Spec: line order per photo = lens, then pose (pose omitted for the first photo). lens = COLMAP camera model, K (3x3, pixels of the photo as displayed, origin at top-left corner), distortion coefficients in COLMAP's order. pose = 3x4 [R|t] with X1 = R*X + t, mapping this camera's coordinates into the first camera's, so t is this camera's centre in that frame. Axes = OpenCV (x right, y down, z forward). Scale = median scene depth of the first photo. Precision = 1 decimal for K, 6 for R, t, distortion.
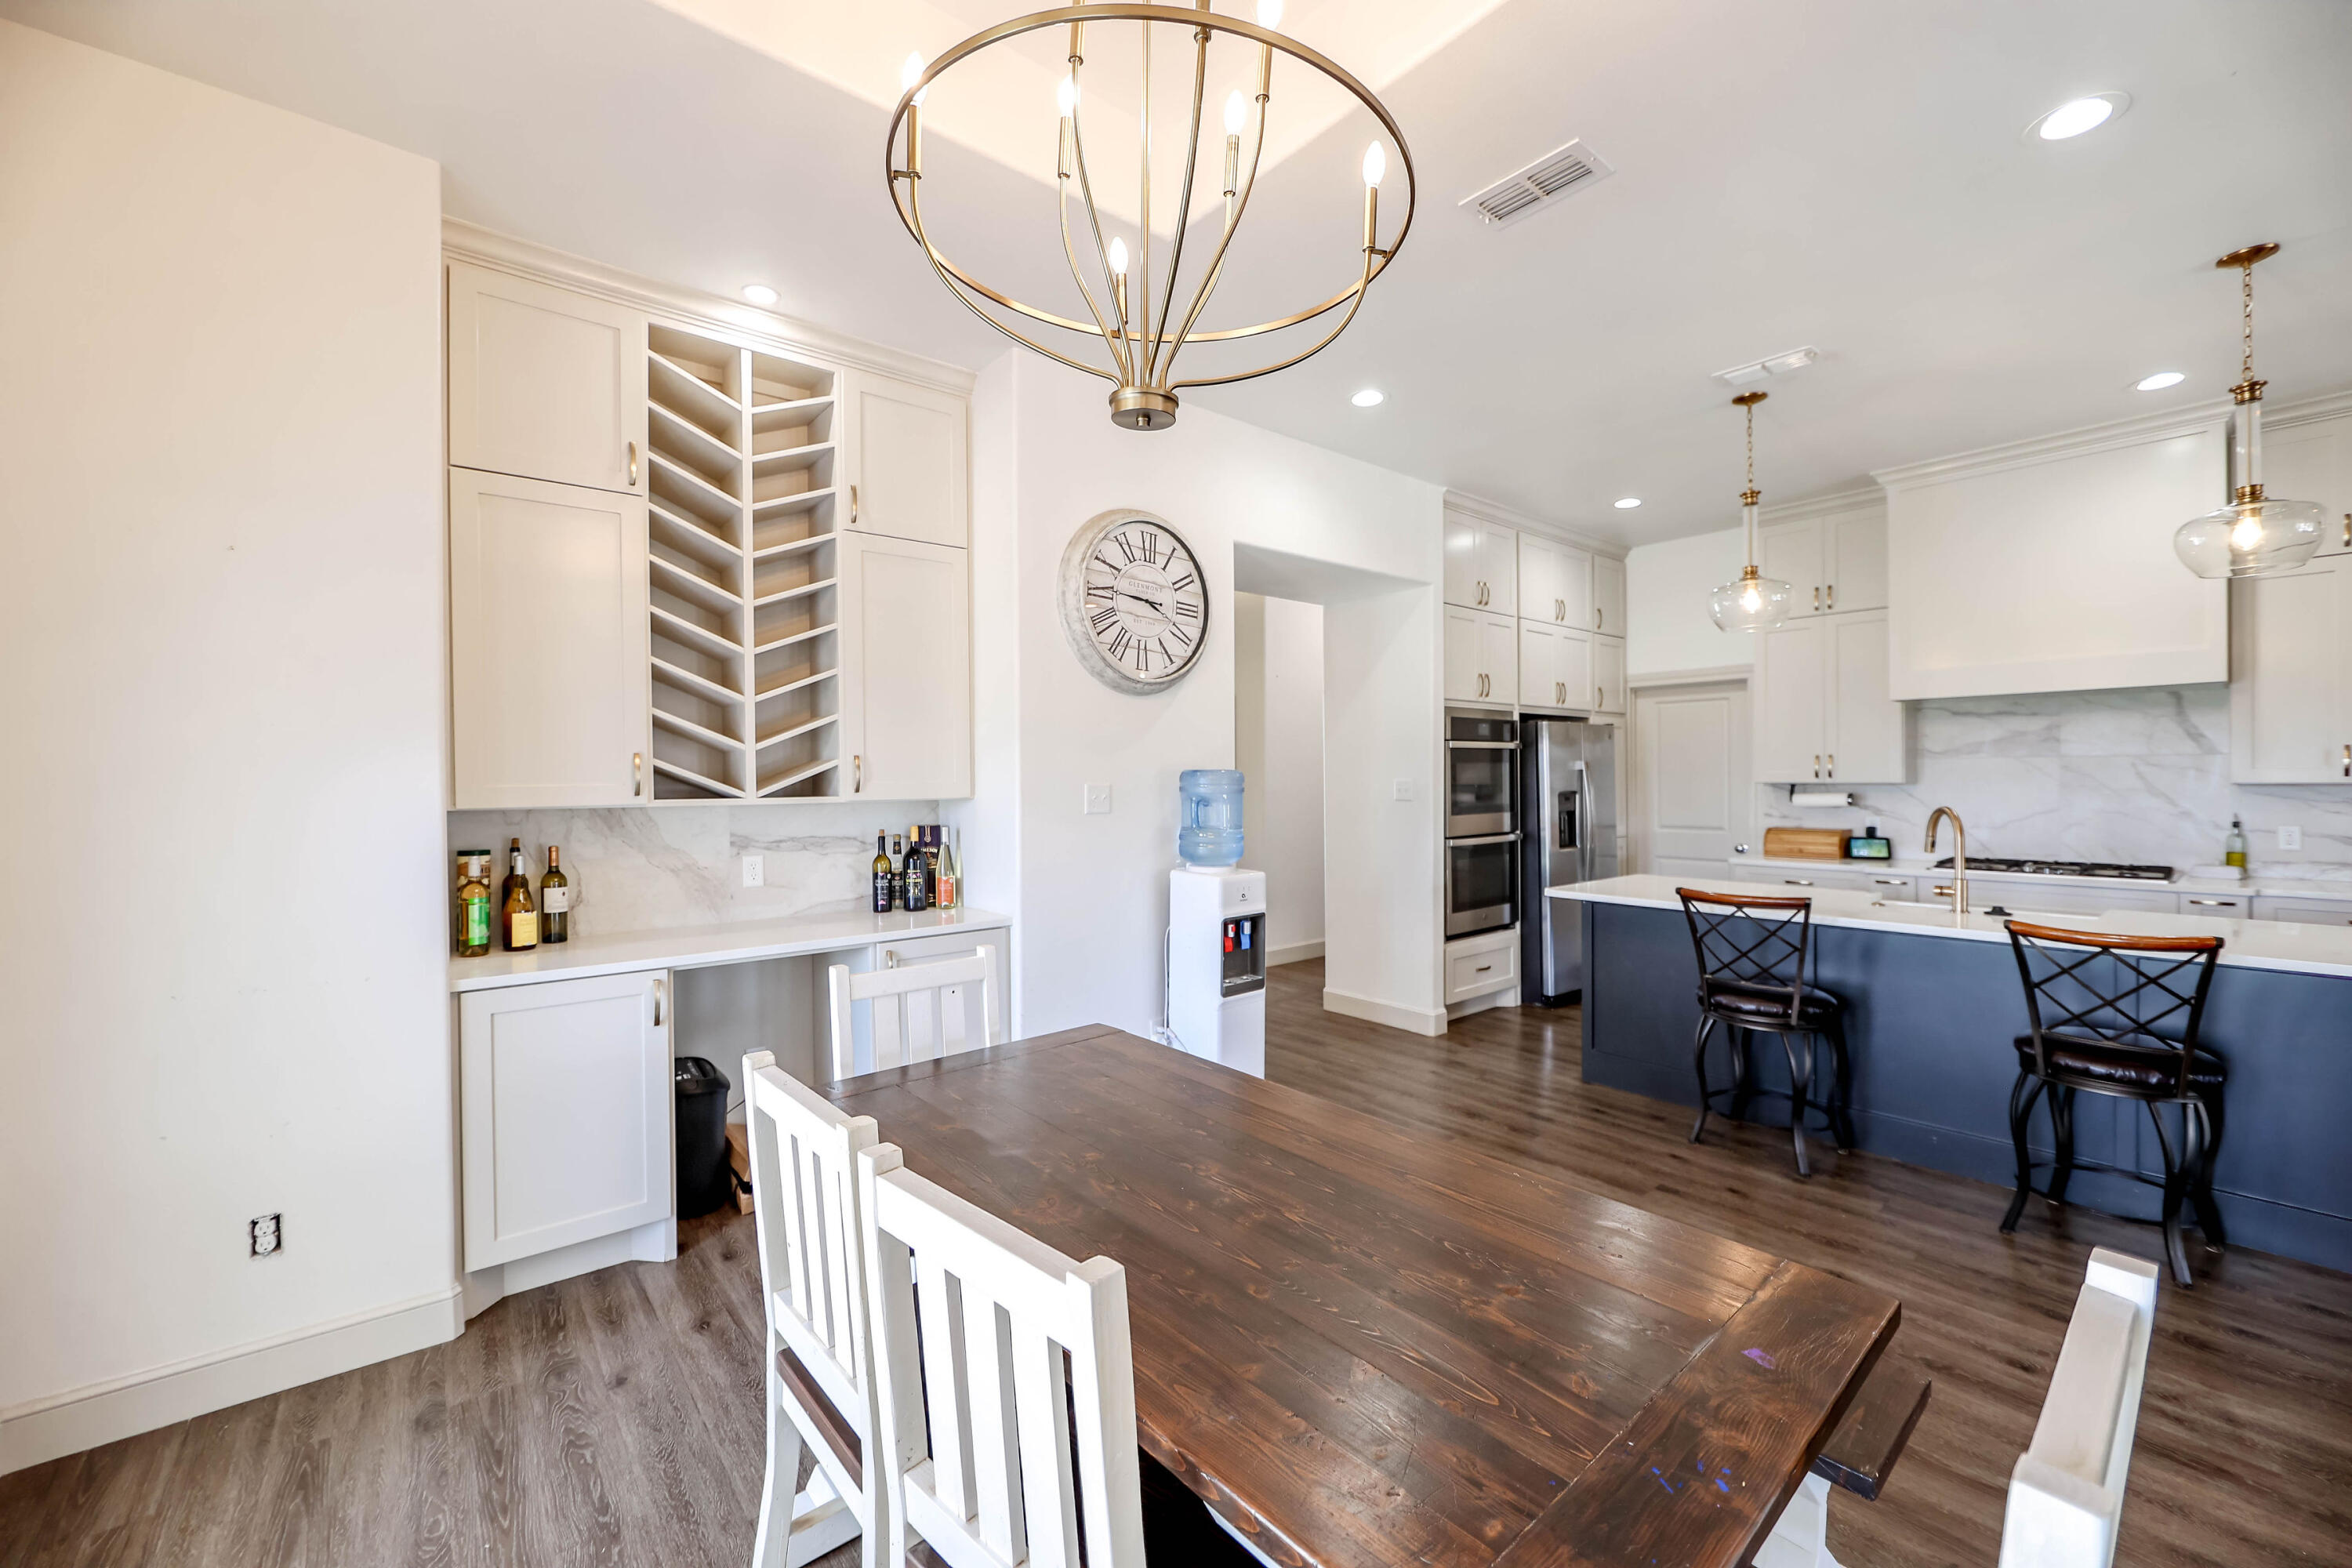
lens RADIAL K [[932.3, 0, 1166.2], [0, 932.3, 786.7], [0, 0, 1]] dist [-0.011031, 0.001483]
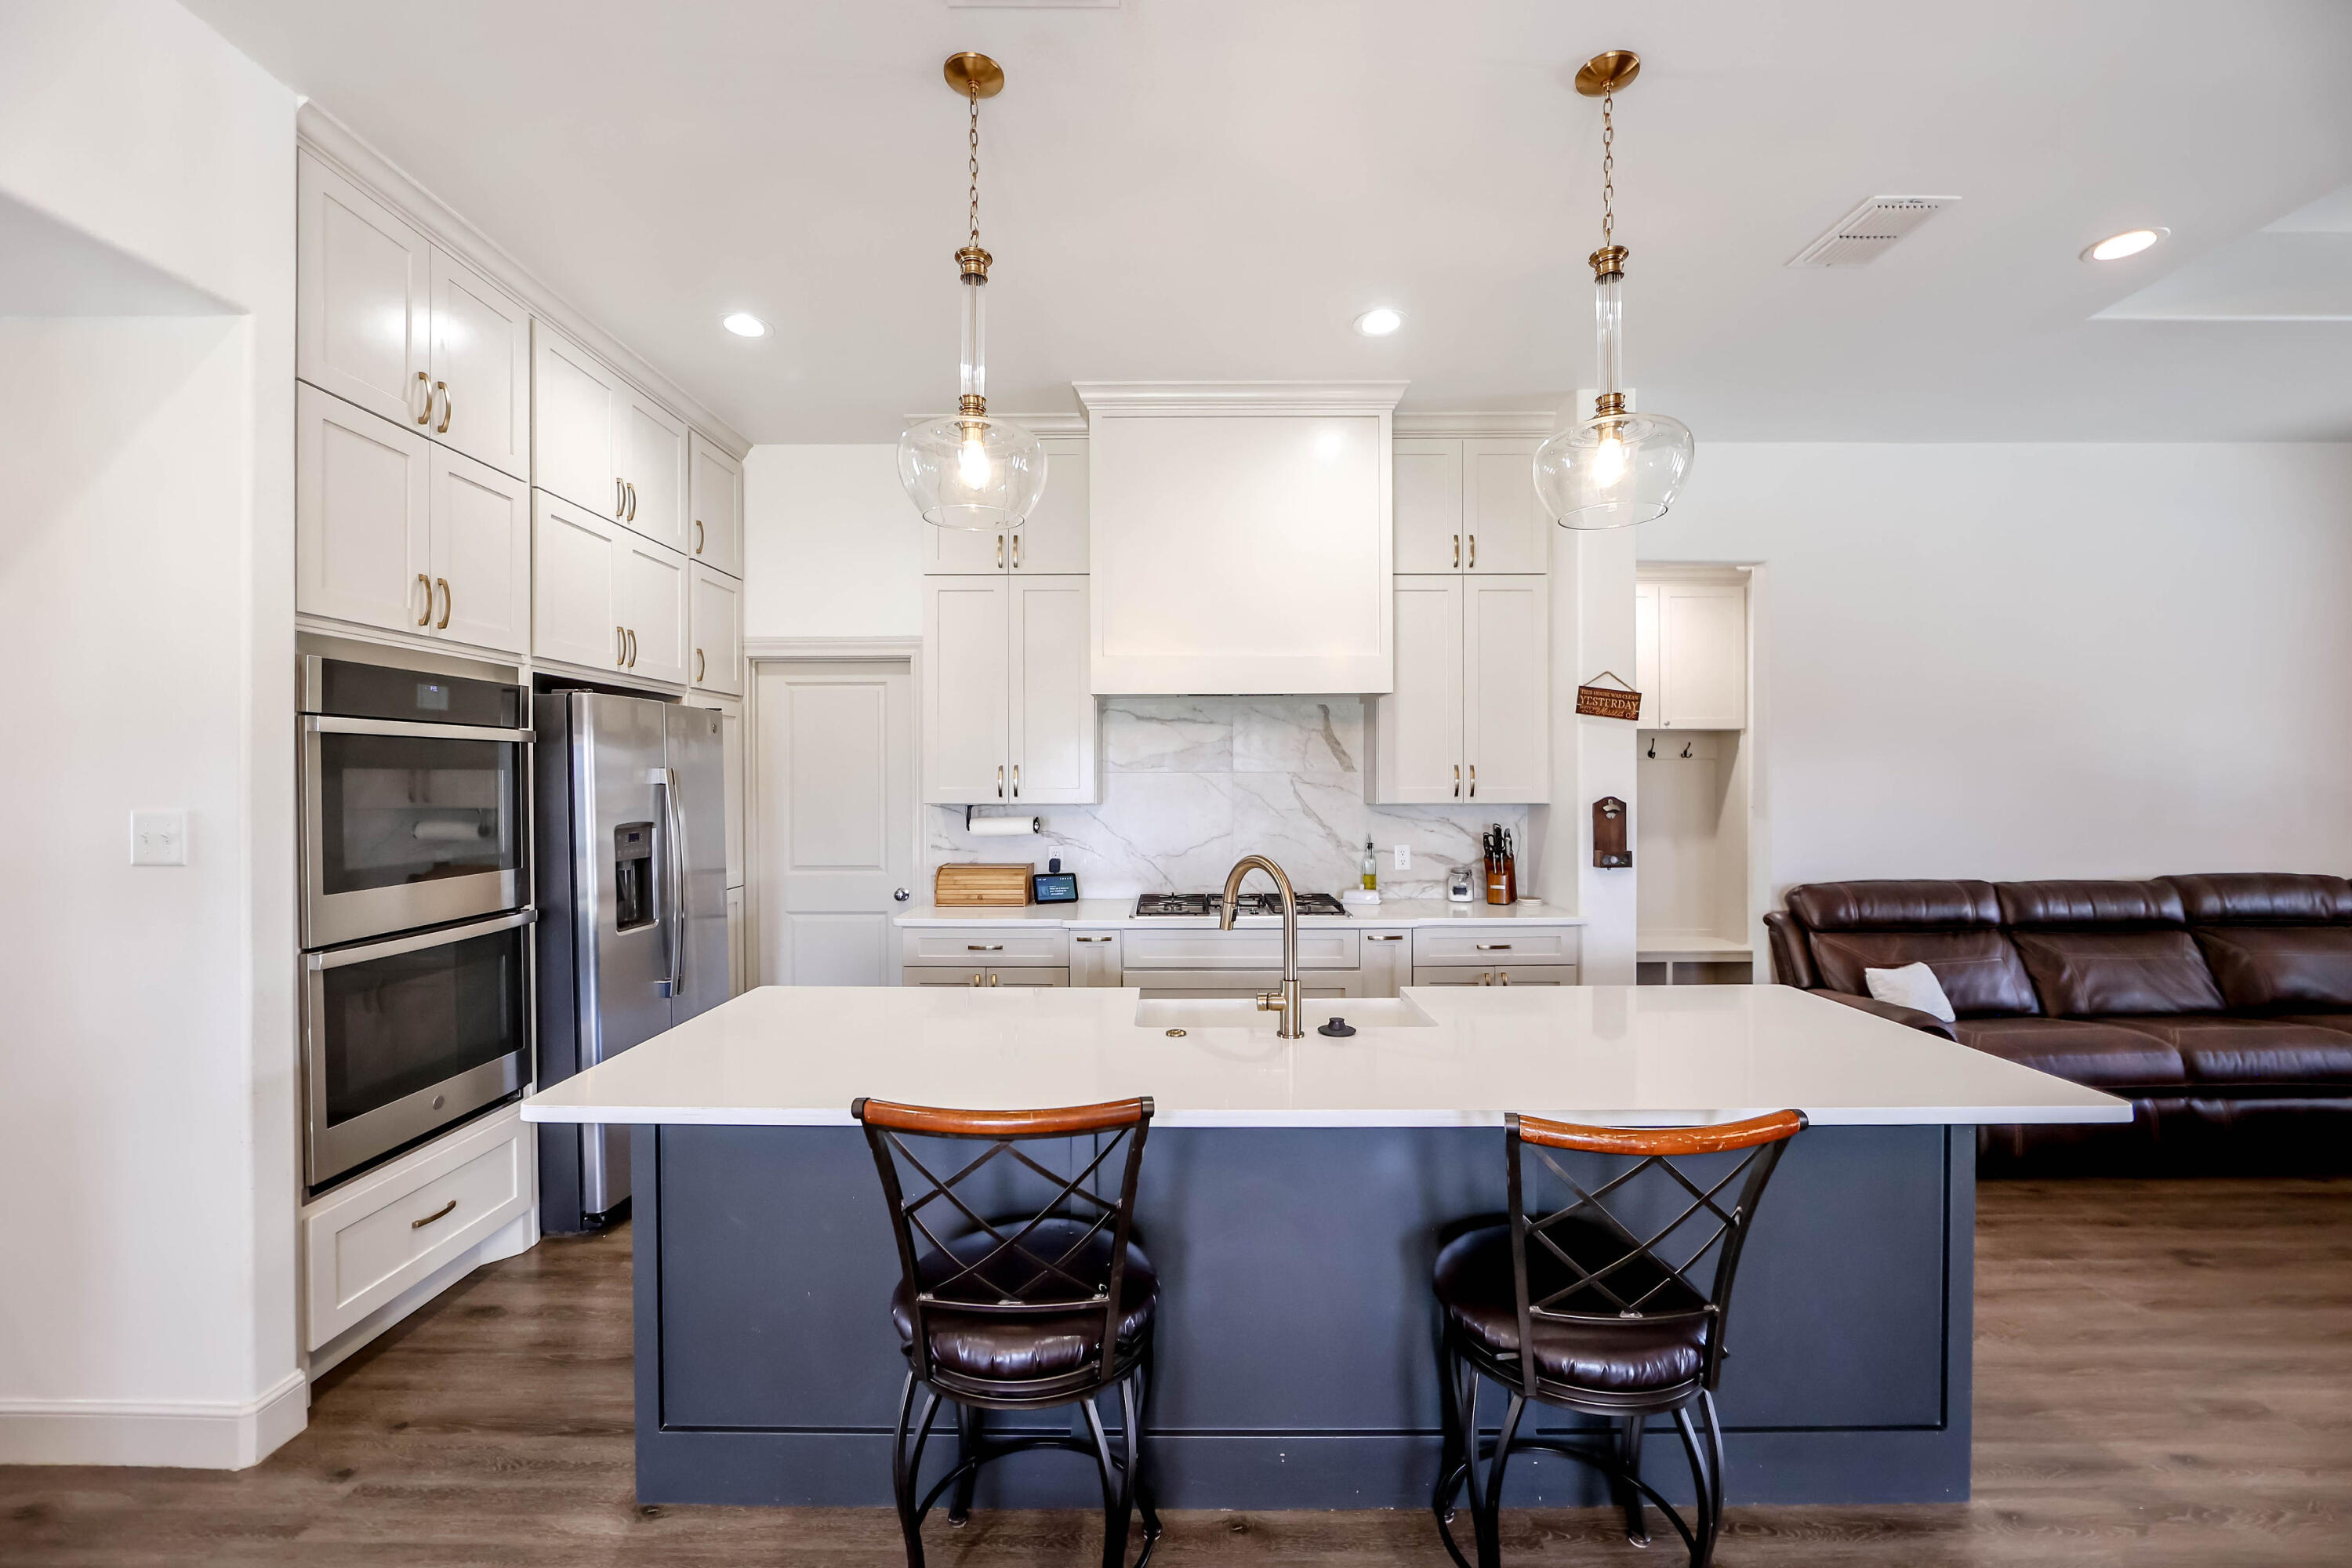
lens RADIAL K [[932.3, 0, 1177.5], [0, 932.3, 783.4], [0, 0, 1]] dist [-0.011031, 0.001483]
pose [[0.630330, 0.003933, 0.776317, 0.225605], [0.004740, 0.999949, -0.008915, -0.013478], [-0.776313, 0.009299, 0.630279, 0.440390]]
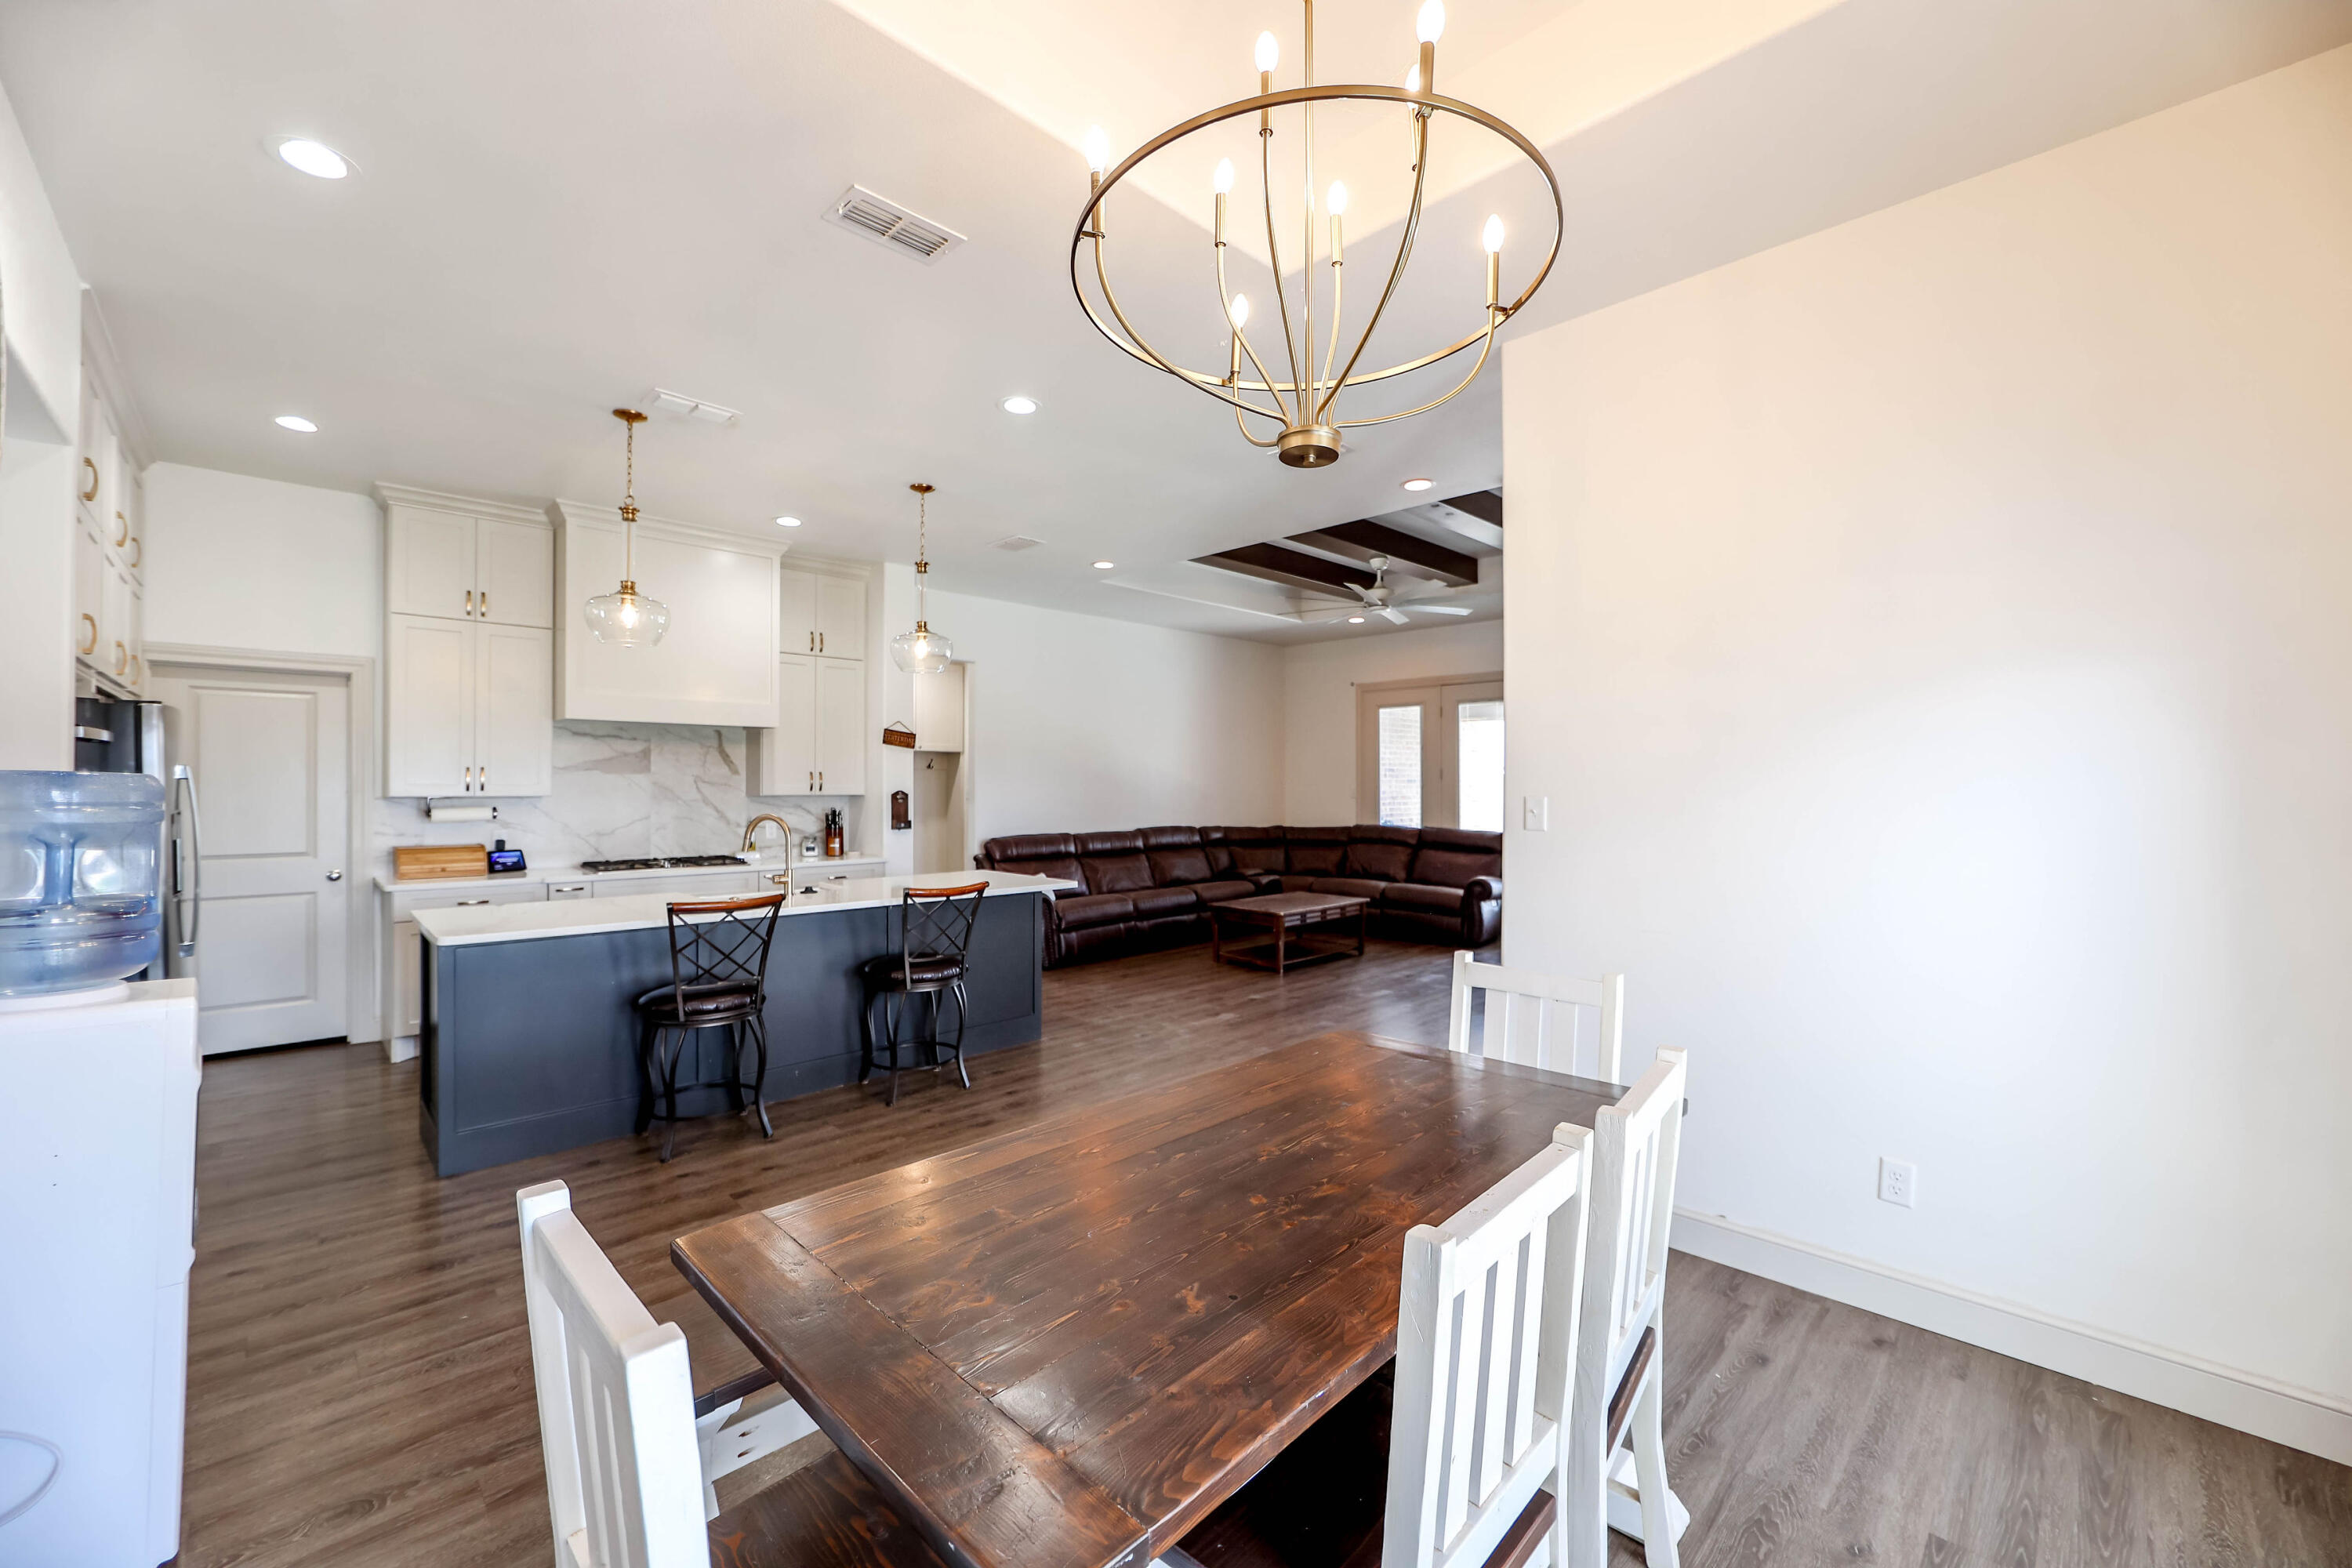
lens RADIAL K [[932.3, 0, 1177.5], [0, 932.3, 786.3], [0, 0, 1]] dist [-0.011031, 0.001483]
pose [[-0.101393, 0.007428, 0.994819, -0.323784], [0.008628, 0.999941, -0.006587, -0.002296], [-0.994809, 0.007915, -0.101451, 0.382331]]
